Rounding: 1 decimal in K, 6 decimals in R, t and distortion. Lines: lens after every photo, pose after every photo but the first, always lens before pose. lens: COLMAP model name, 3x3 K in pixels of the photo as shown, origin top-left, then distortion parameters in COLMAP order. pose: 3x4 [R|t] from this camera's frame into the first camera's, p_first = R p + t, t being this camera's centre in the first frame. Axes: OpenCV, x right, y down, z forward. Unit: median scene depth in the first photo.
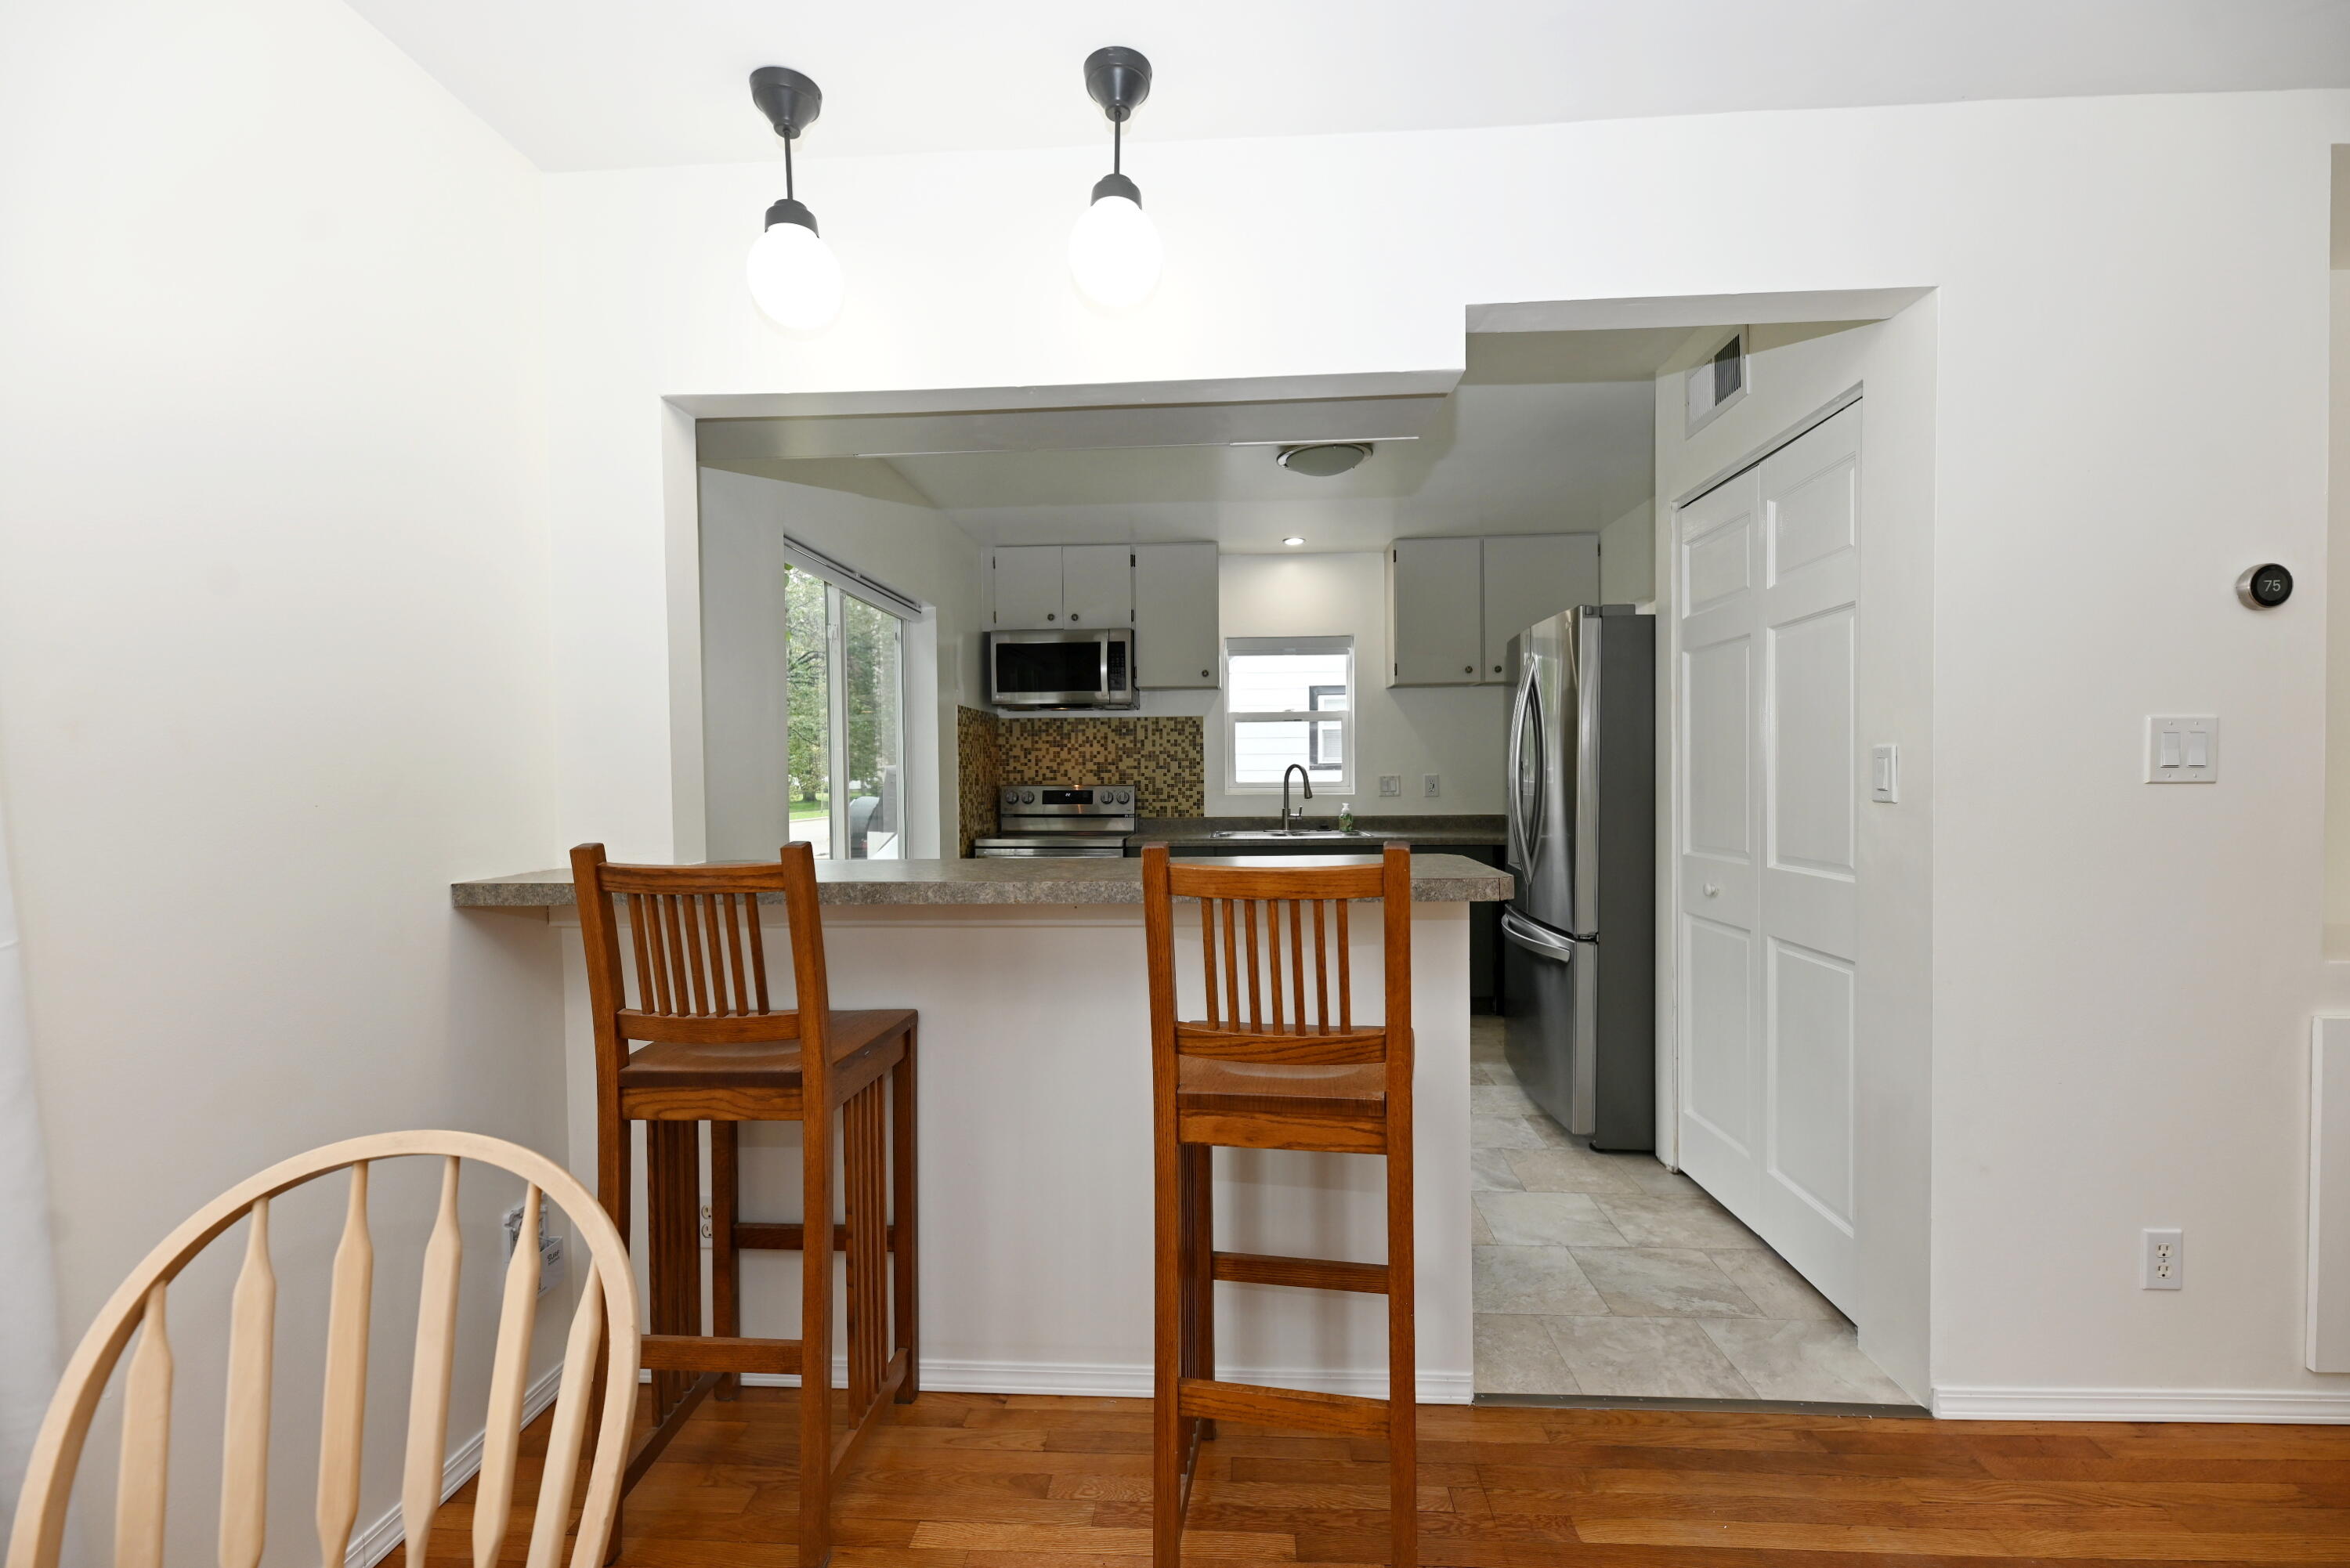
lens RADIAL K [[974.3, 0, 1168.6], [0, 974.3, 805.6], [0, 0, 1]] dist [-0.006529, -0.000510]
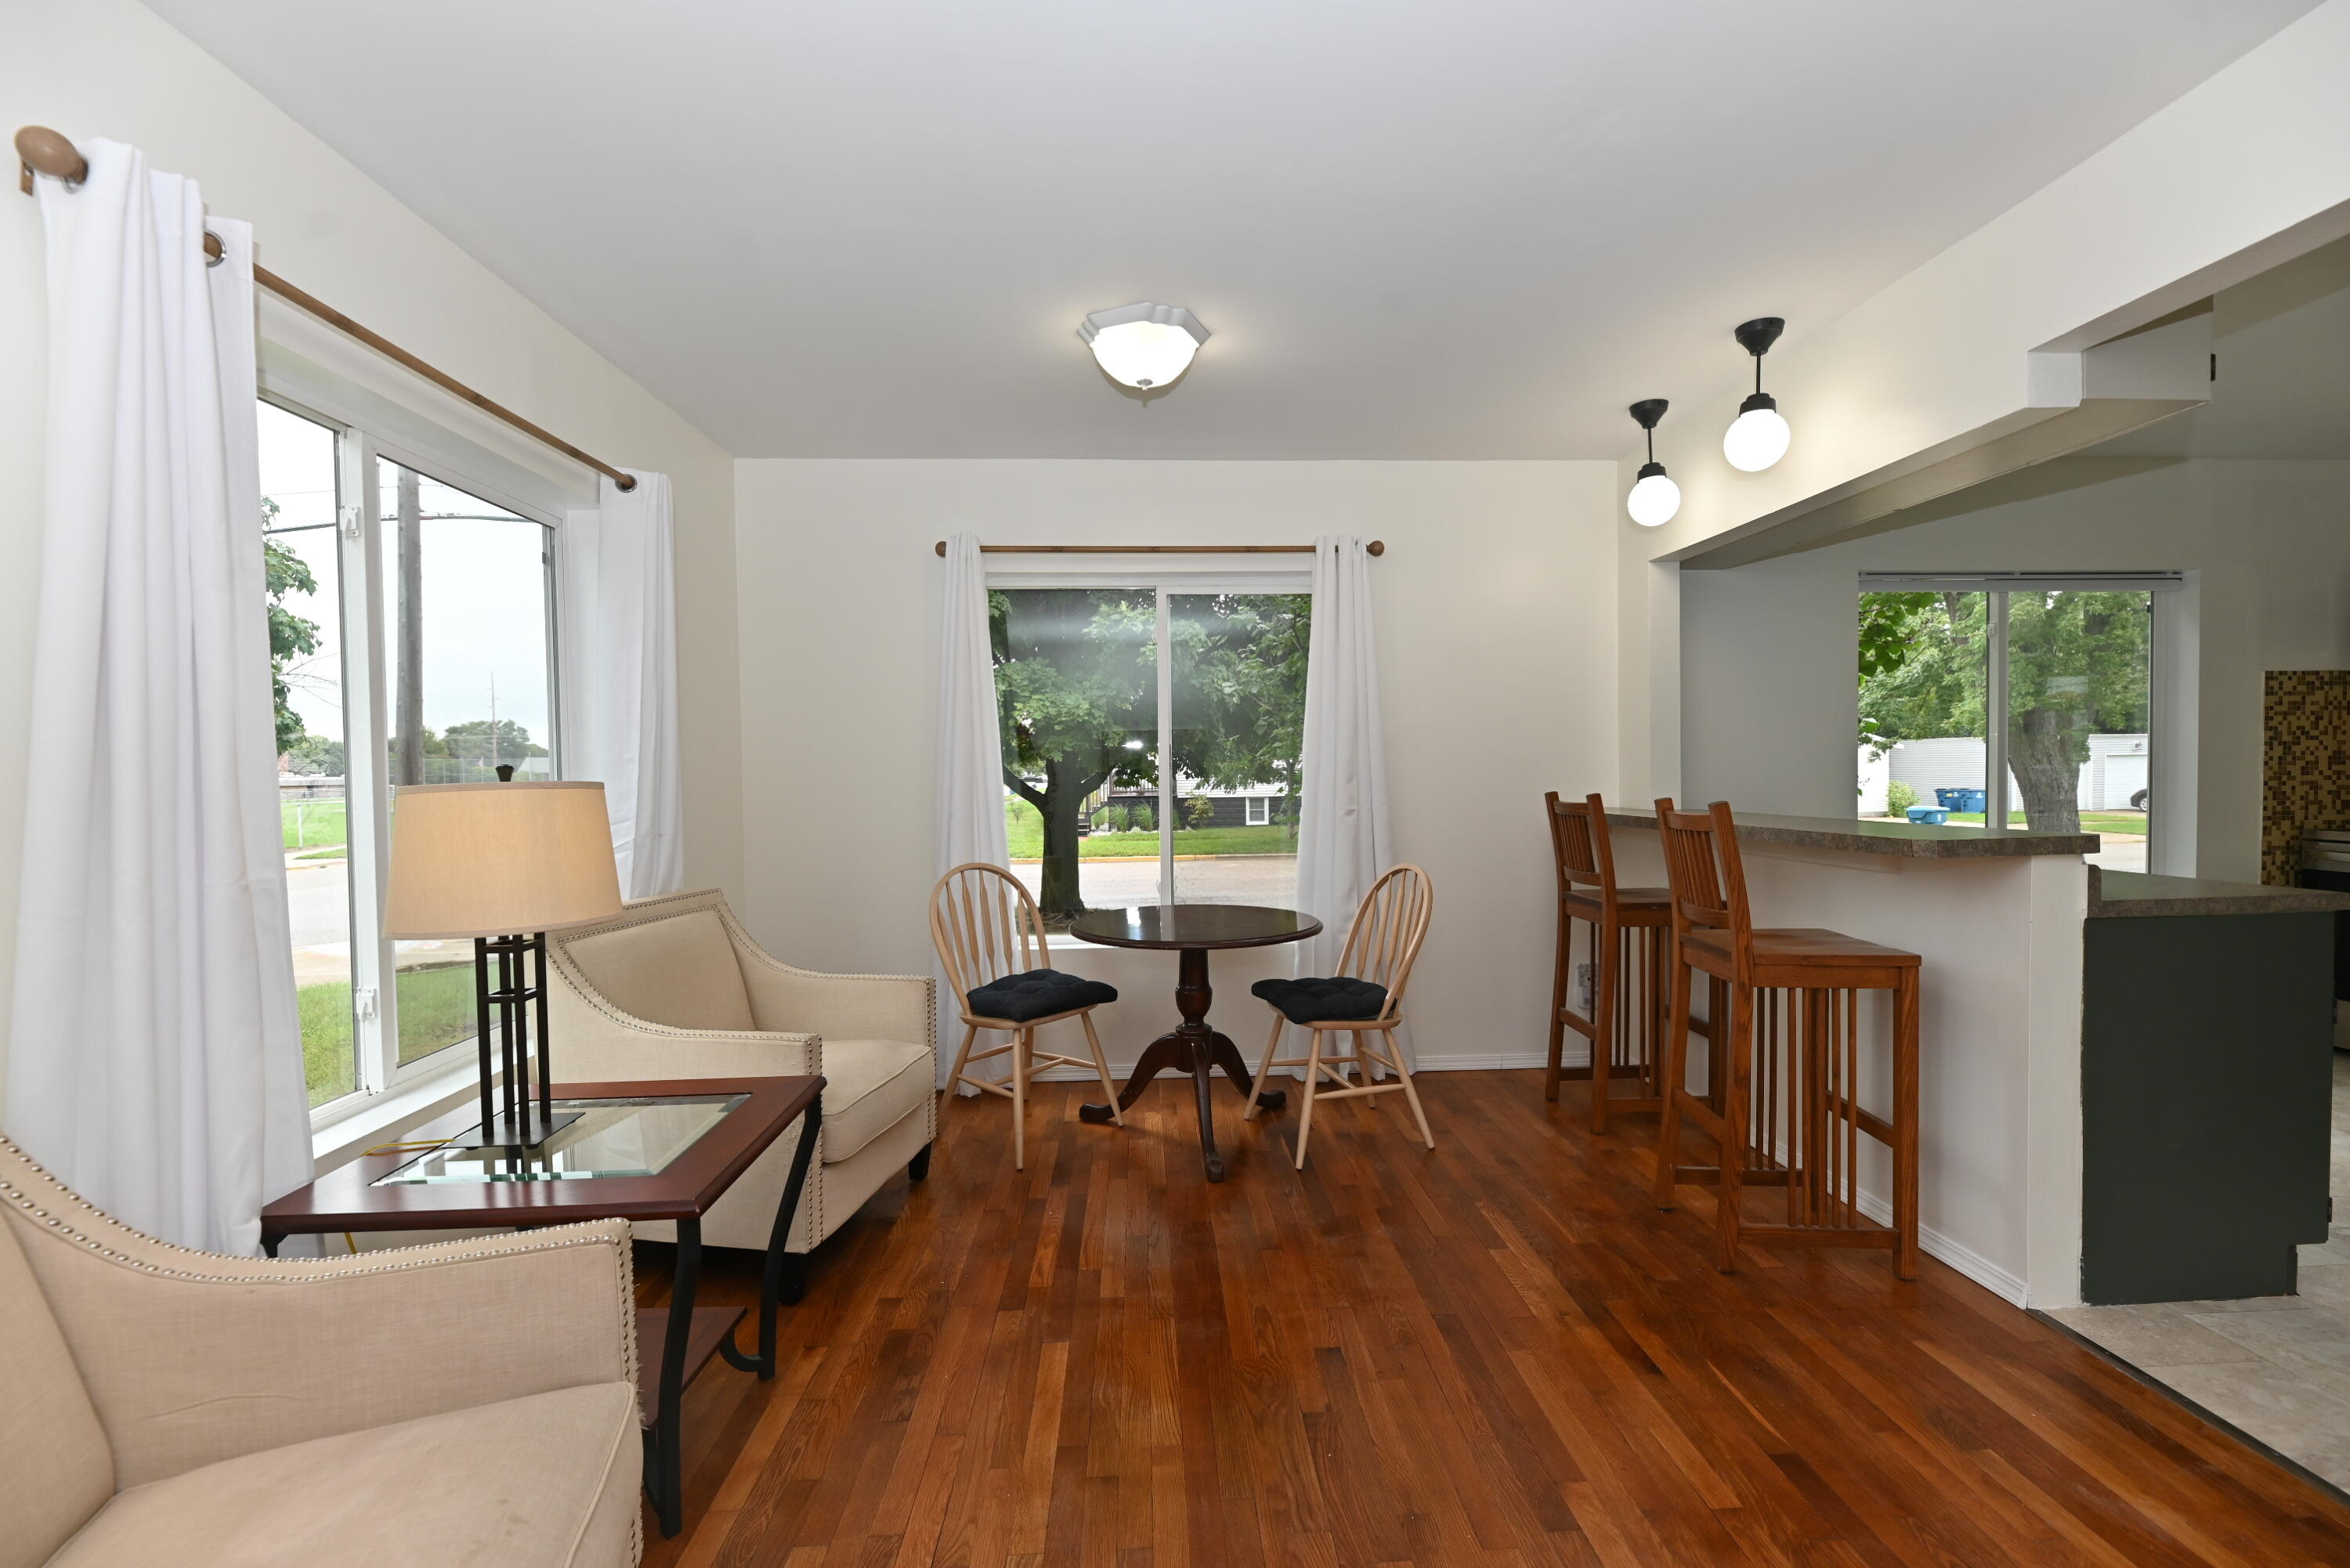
lens RADIAL K [[981.5, 0, 1188.3], [0, 981.5, 795.6], [0, 0, 1]] dist [-0.002890, -0.001072]
pose [[0.127476, 0.034659, -0.991236, 0.455305], [-0.019158, 0.999289, 0.032477, -0.002975], [0.991657, 0.014850, 0.128049, -0.045934]]
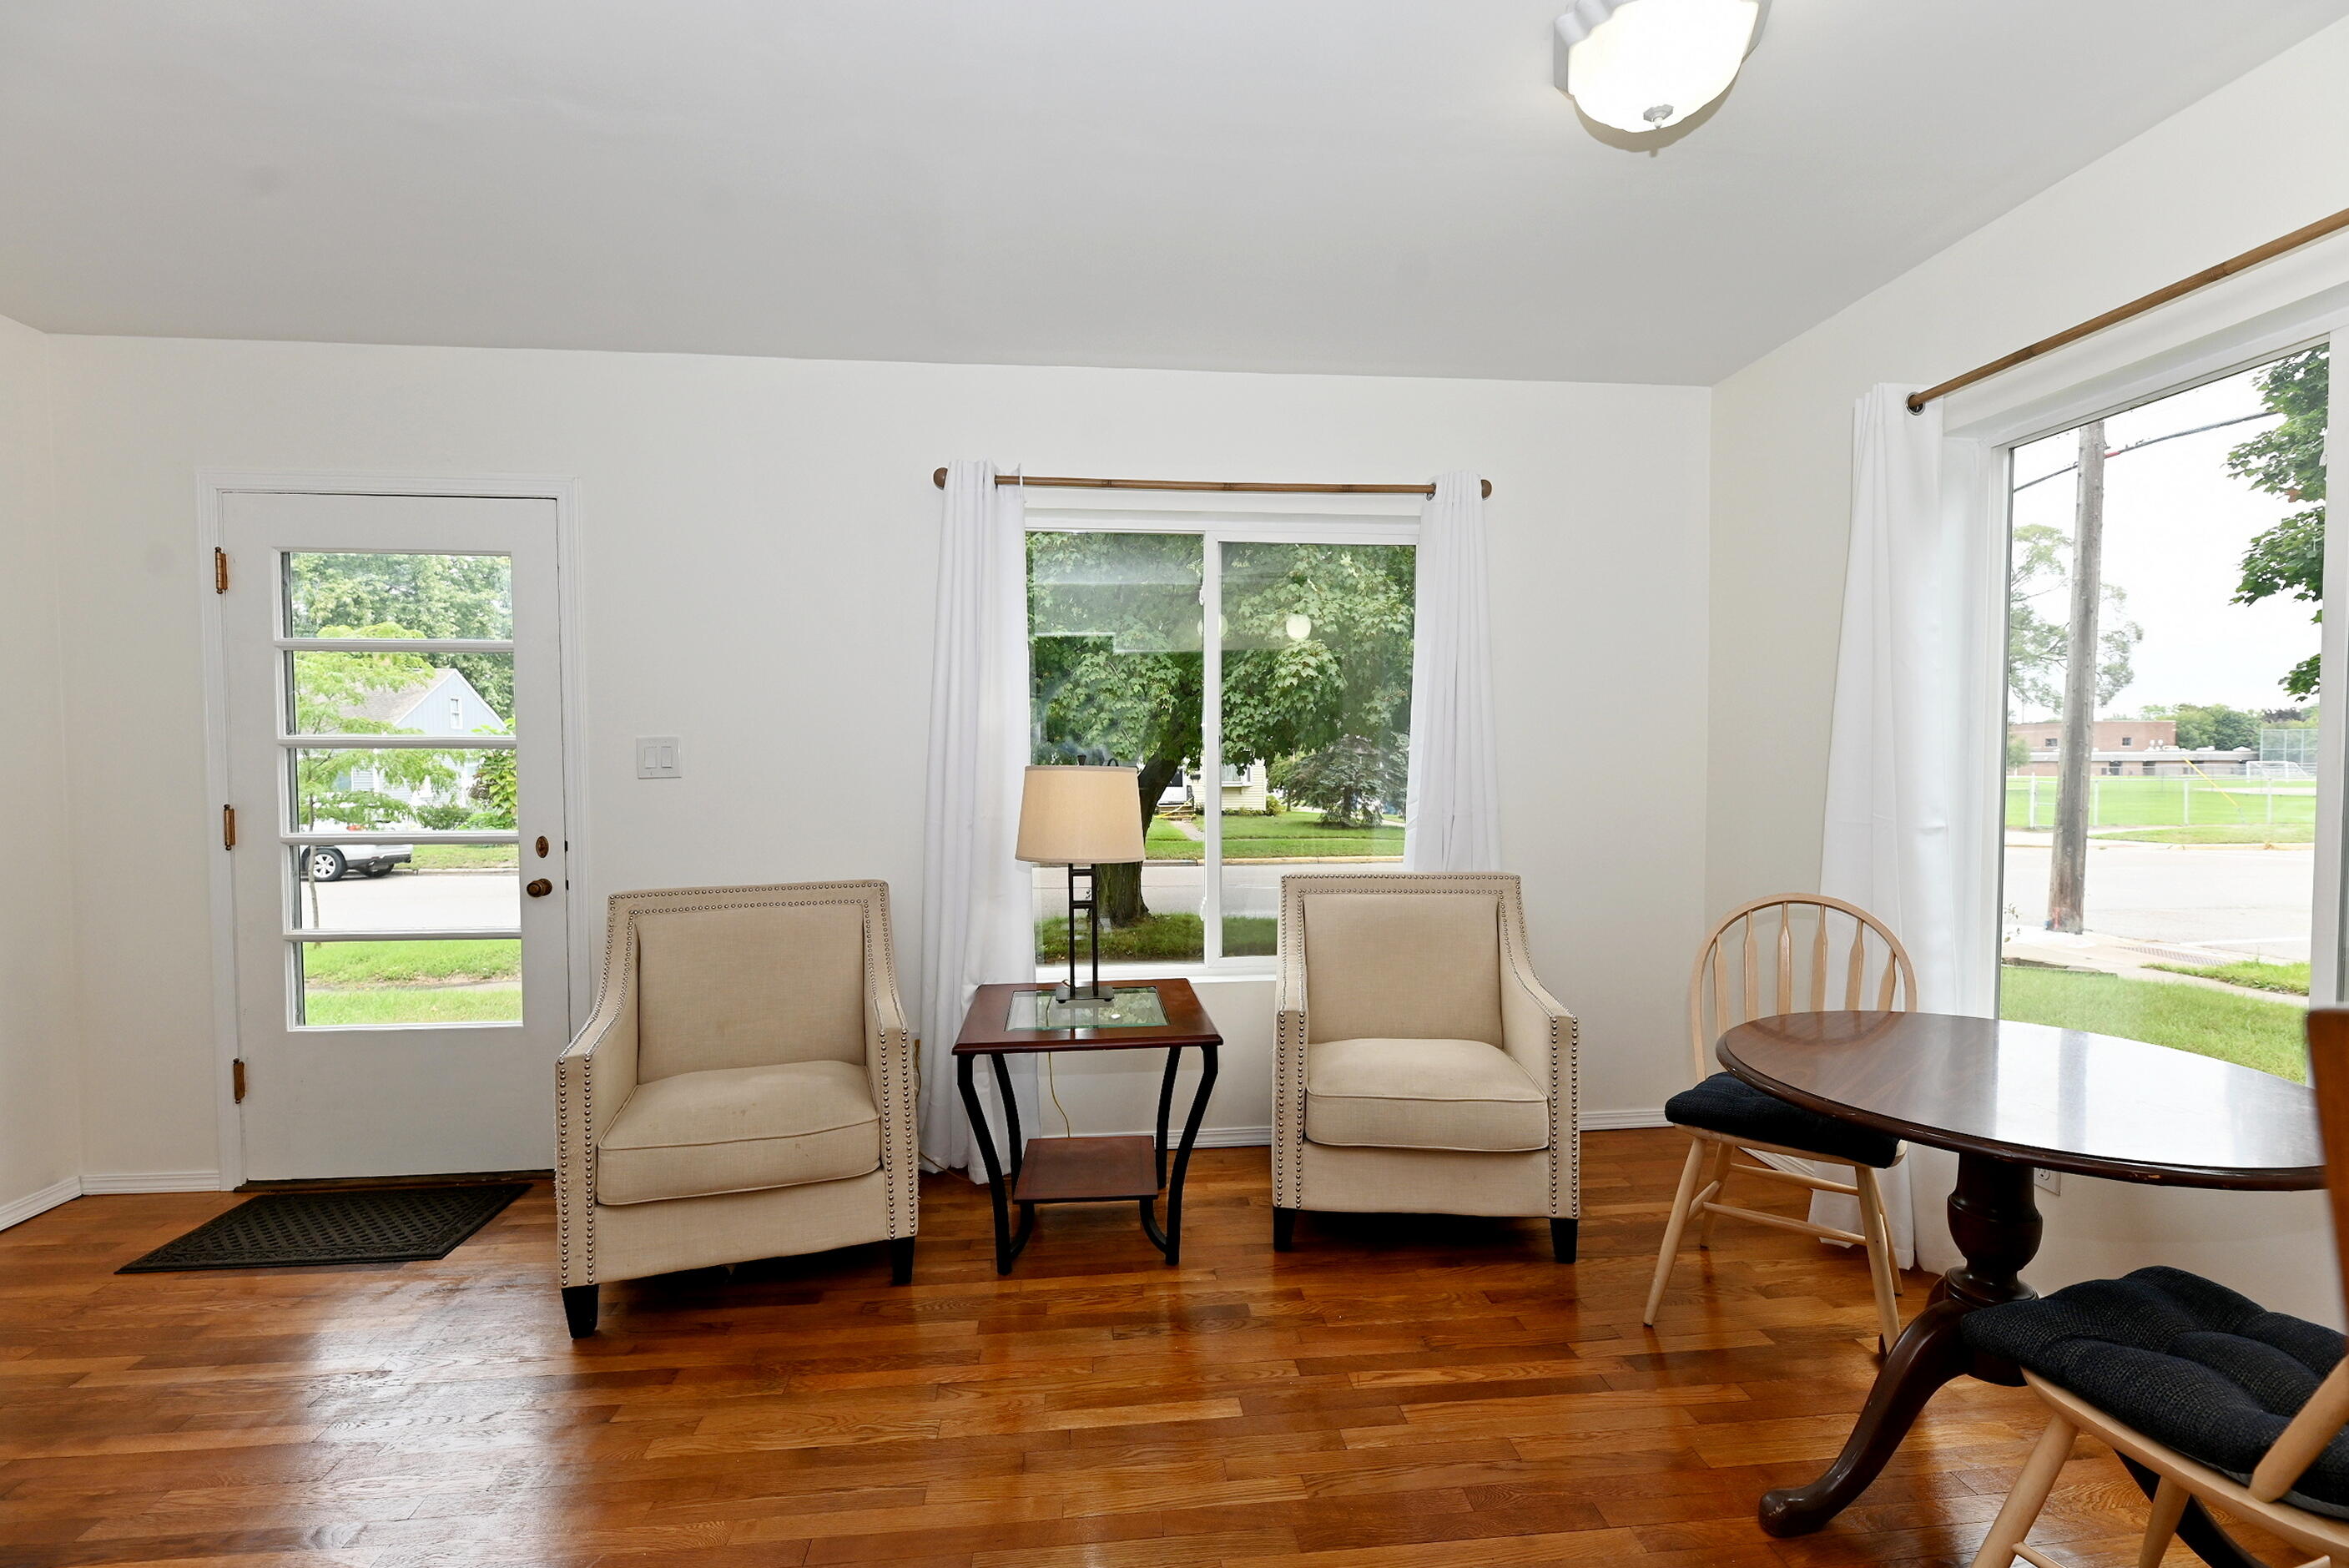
lens RADIAL K [[1041.4, 0, 1179.1], [0, 1041.4, 795.8], [0, 0, 1]] dist [0.001617, -0.004826]
pose [[-0.984503, 0.019842, -0.174240, 0.151038], [0.009002, 0.997987, 0.062784, -0.010727], [0.175135, 0.060242, -0.982700, 0.299305]]
